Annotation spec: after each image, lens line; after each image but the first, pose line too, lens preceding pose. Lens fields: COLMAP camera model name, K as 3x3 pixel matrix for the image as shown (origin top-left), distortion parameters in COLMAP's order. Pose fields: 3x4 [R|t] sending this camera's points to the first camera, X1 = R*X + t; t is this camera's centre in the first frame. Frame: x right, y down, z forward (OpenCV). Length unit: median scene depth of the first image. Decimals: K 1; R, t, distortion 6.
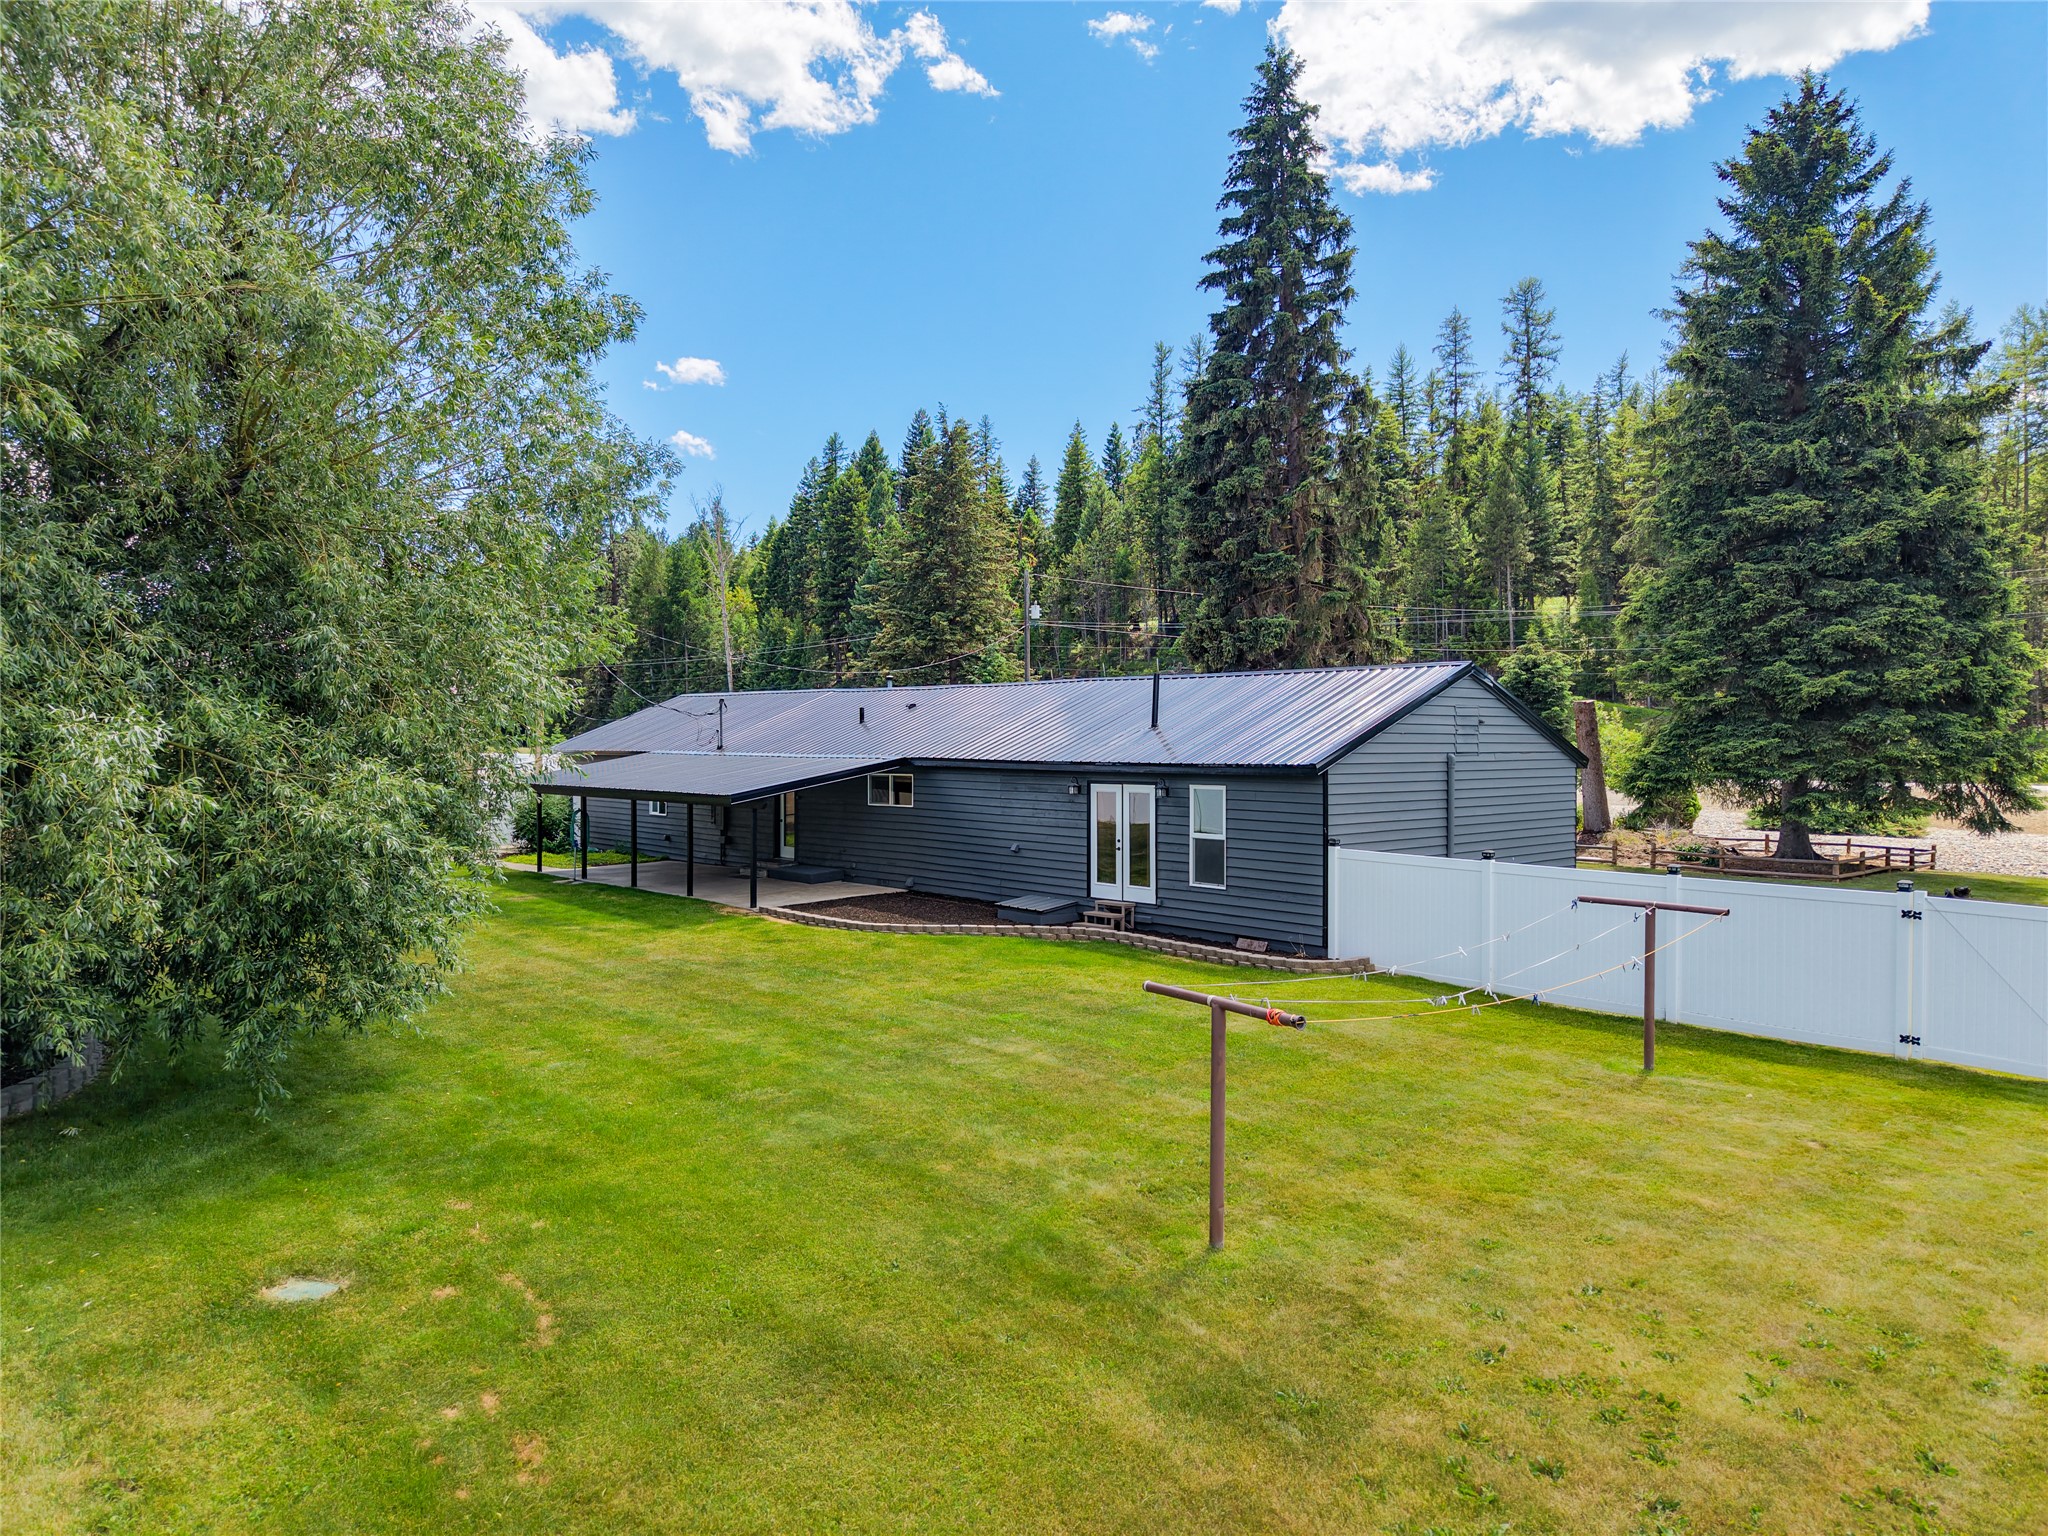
lens RADIAL K [[1376.9, 0, 1029.4], [0, 1376.9, 763.4], [0, 0, 1]] dist [0.028209, -0.028451]
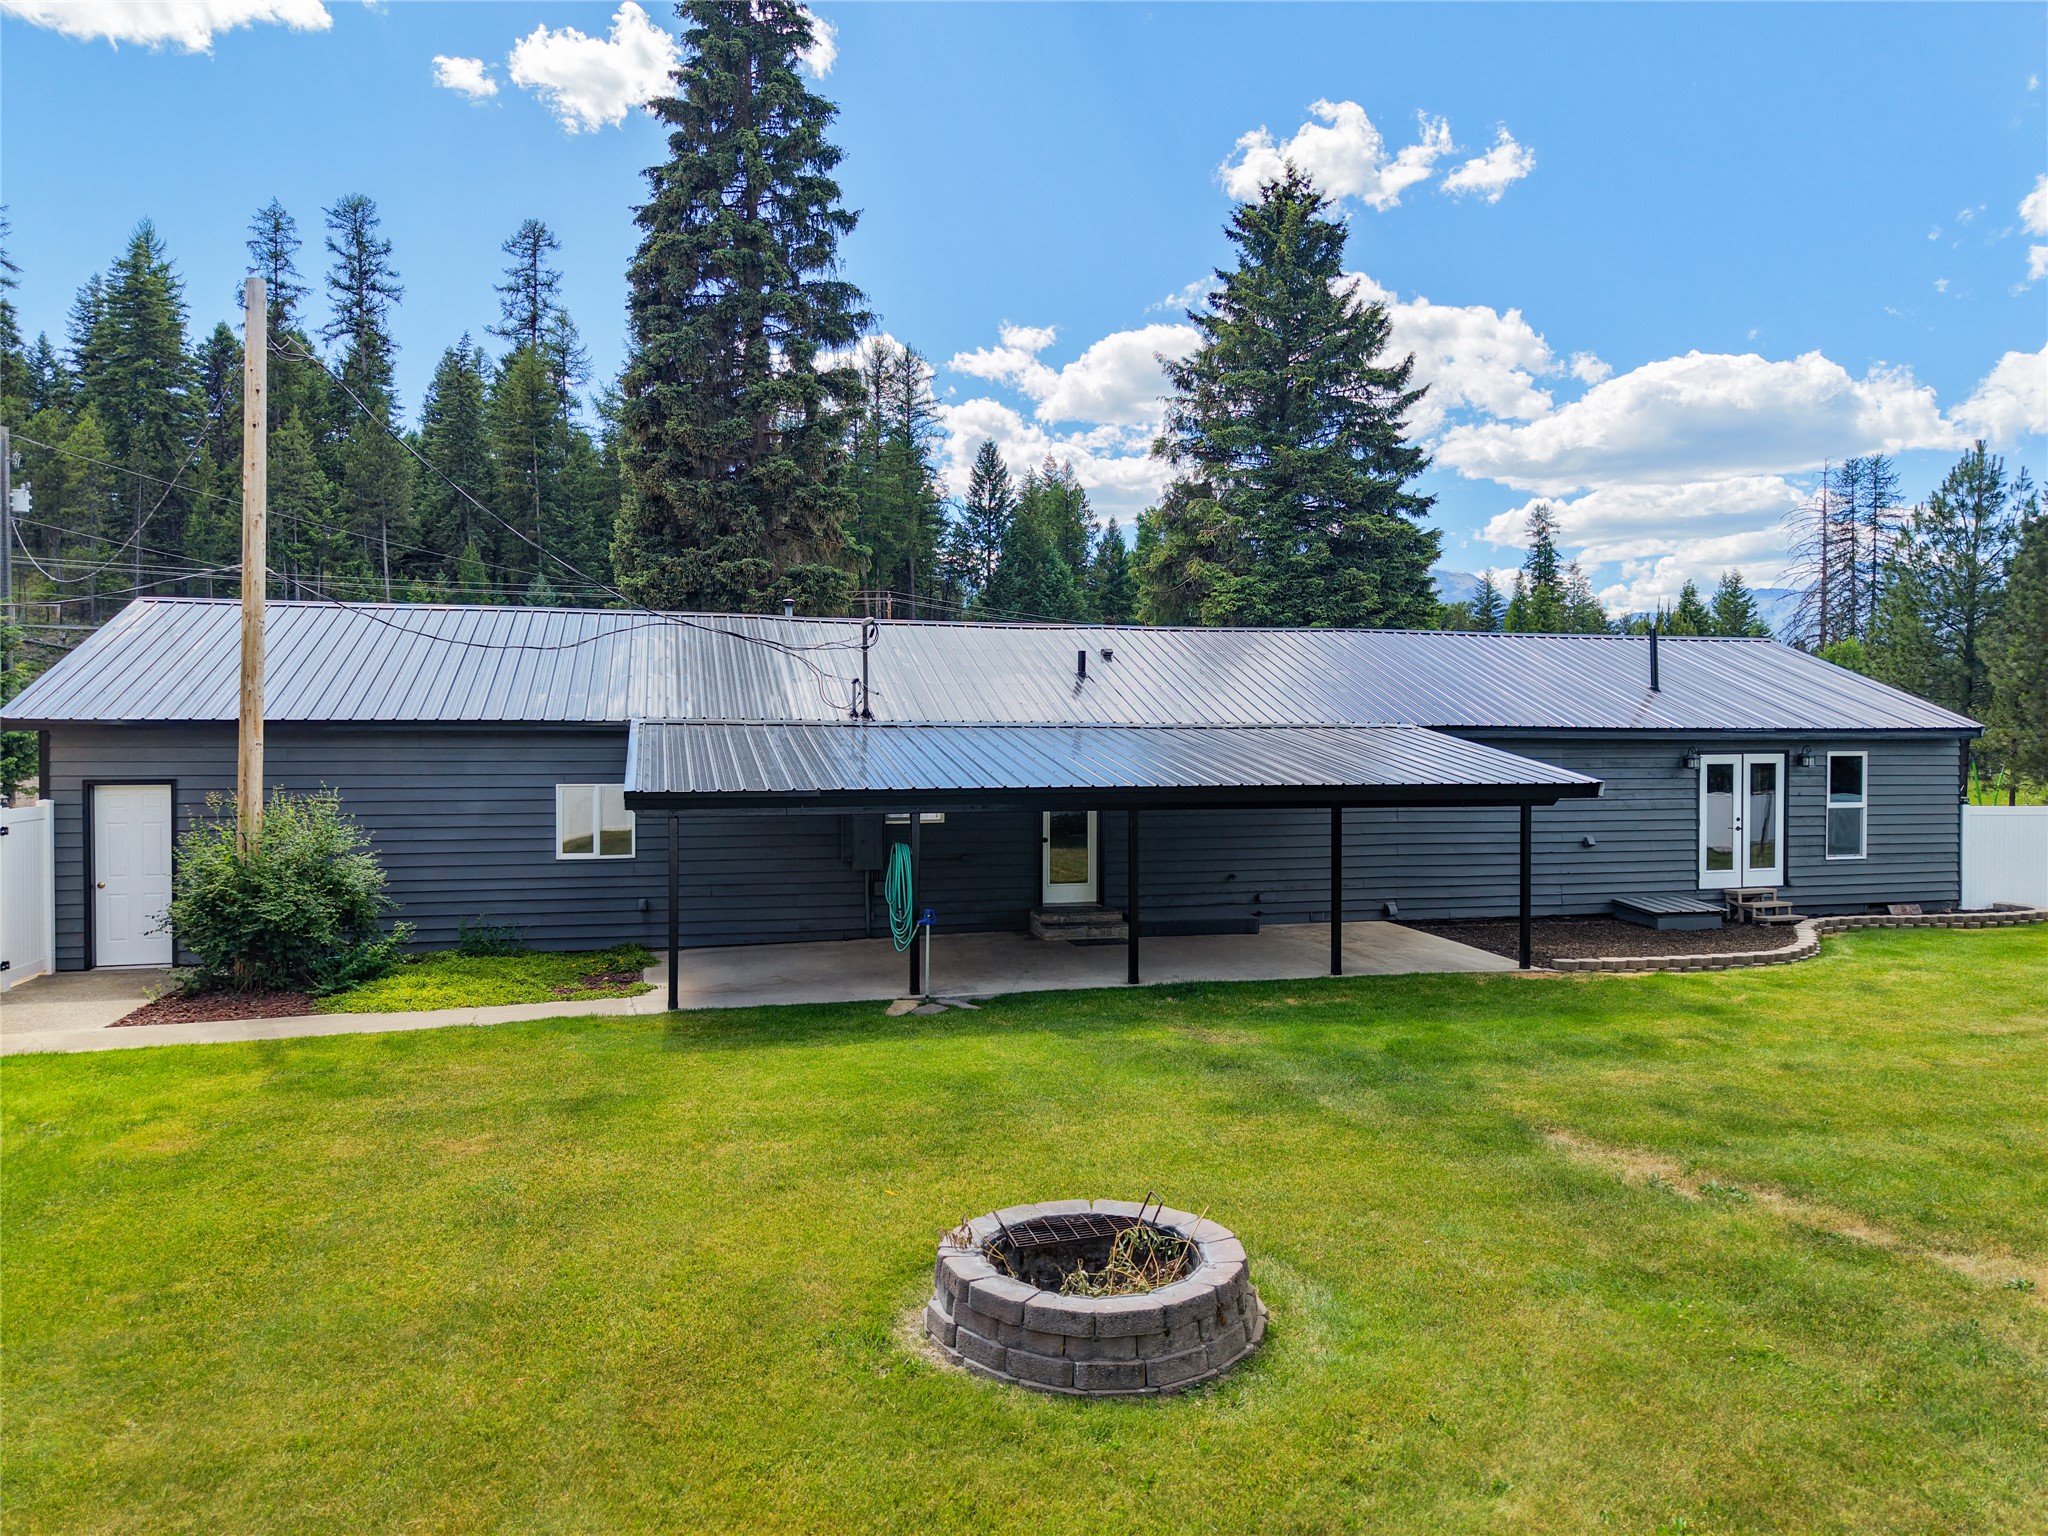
lens RADIAL K [[1376.9, 0, 1040.7], [0, 1376.9, 764.4], [0, 0, 1]] dist [0.028209, -0.028451]
pose [[0.459576, -0.018044, 0.887955, -0.650309], [0.018281, 0.999774, 0.010854, 0.002972], [-0.887950, 0.011244, 0.459802, 0.706402]]
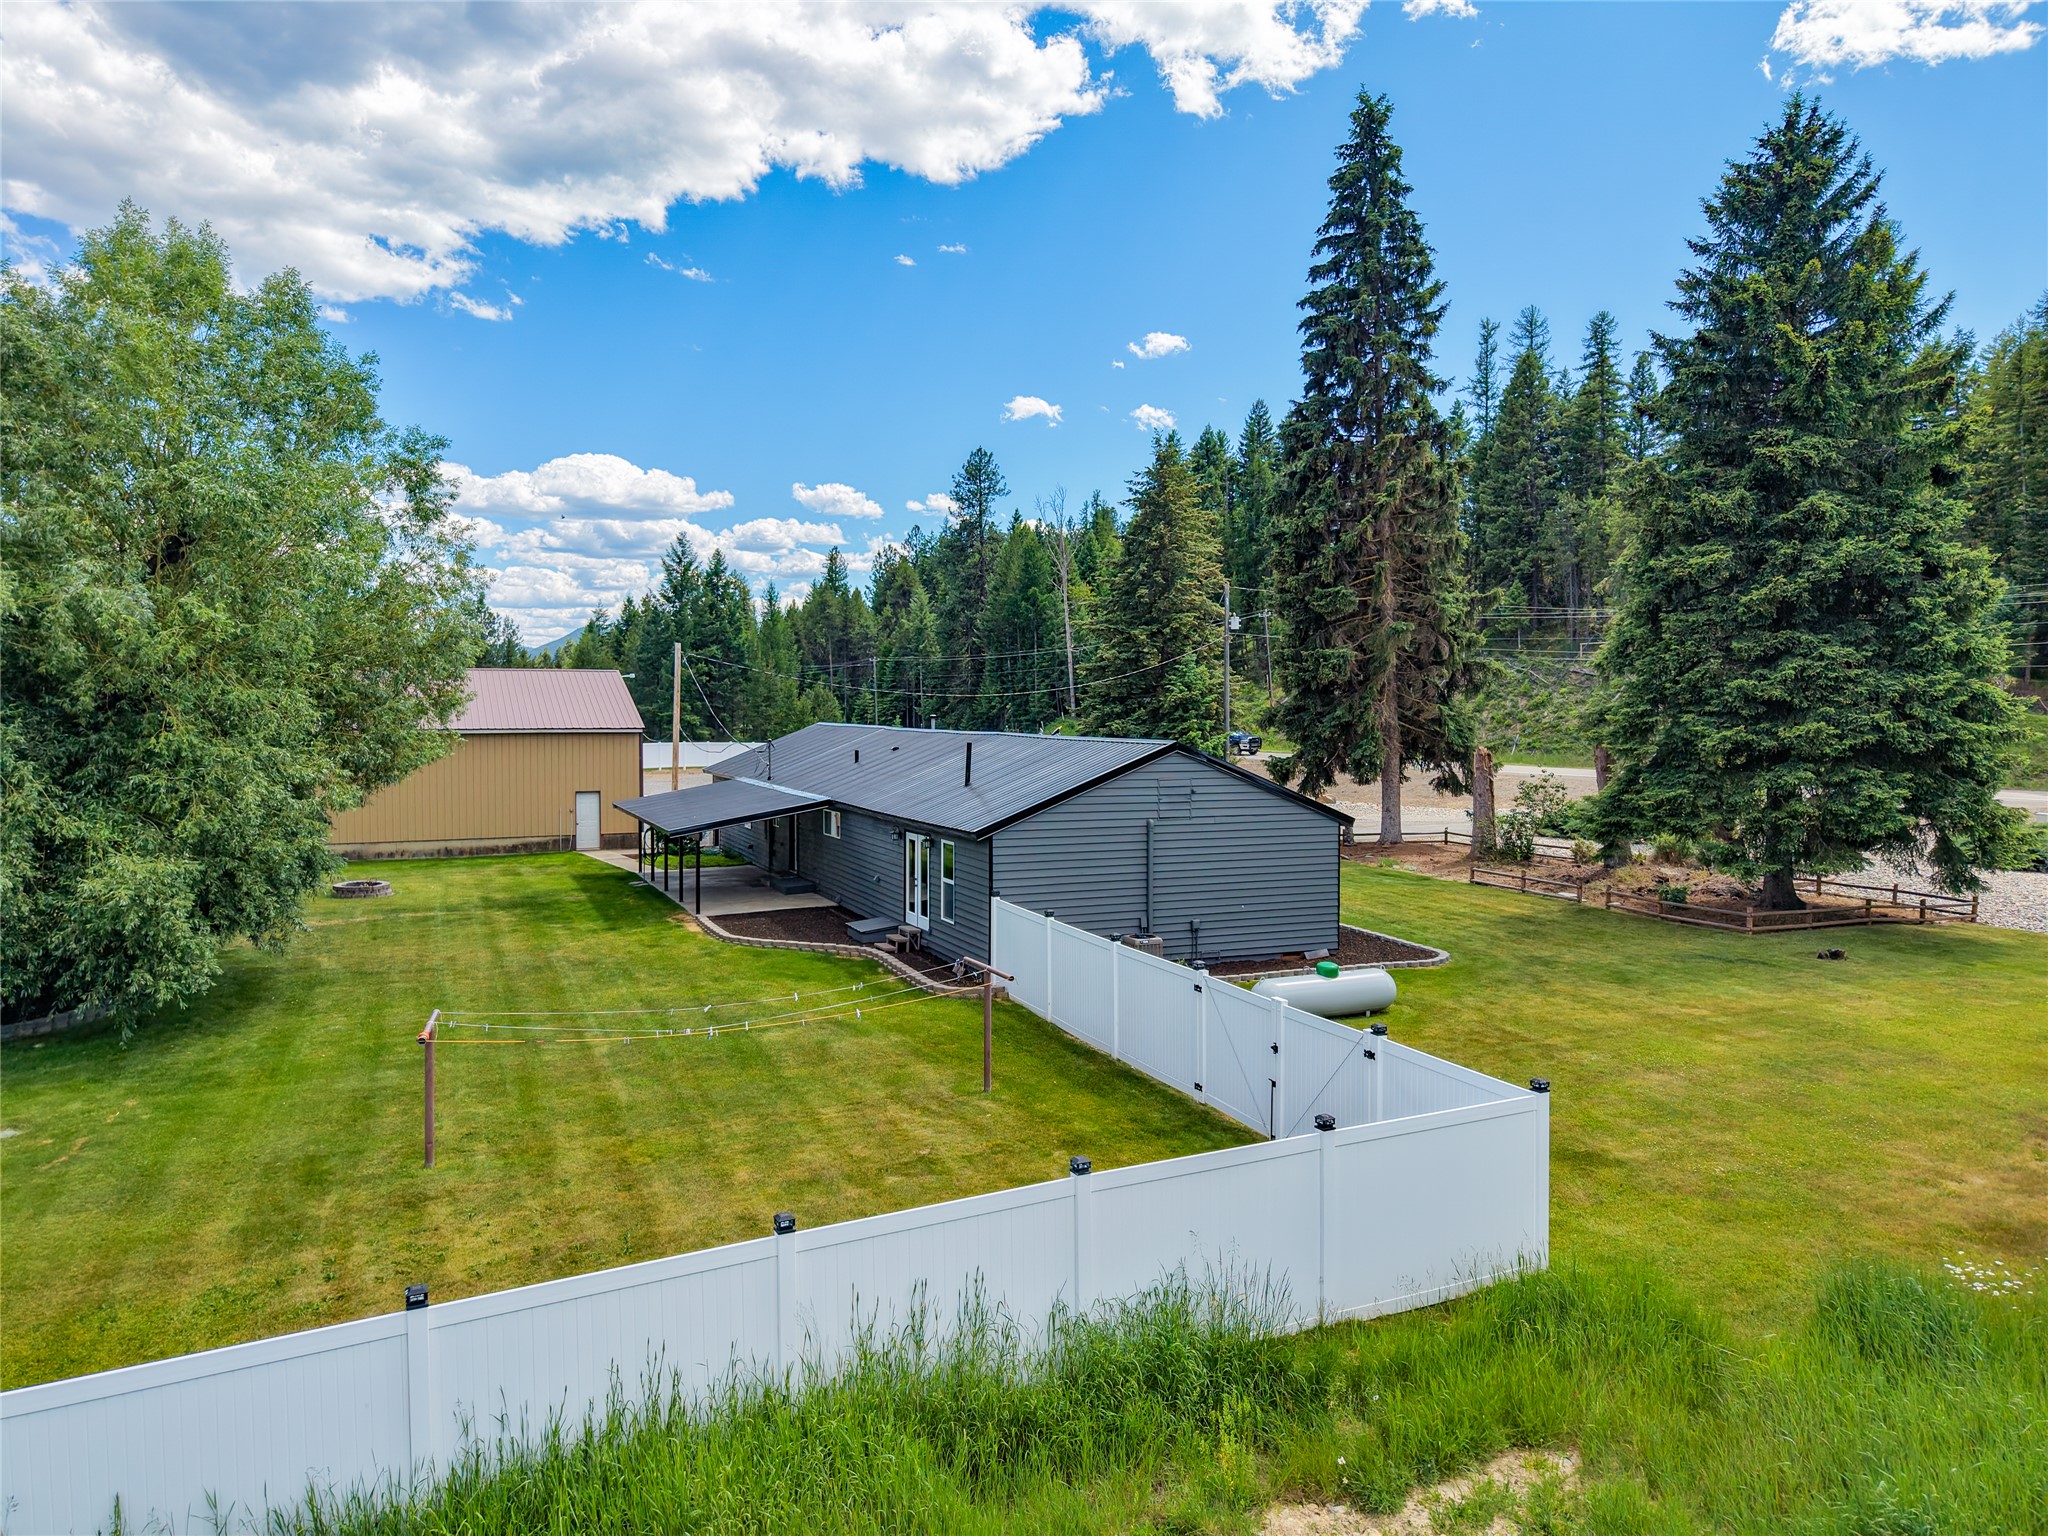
lens RADIAL K [[1376.9, 0, 1028.4], [0, 1376.9, 776.5], [0, 0, 1]] dist [0.028209, -0.028451]
pose [[0.945974, 0.016466, -0.323823, 0.406864], [-0.005687, 0.999399, 0.034204, -0.058389], [0.324192, -0.030515, 0.945499, -0.109915]]
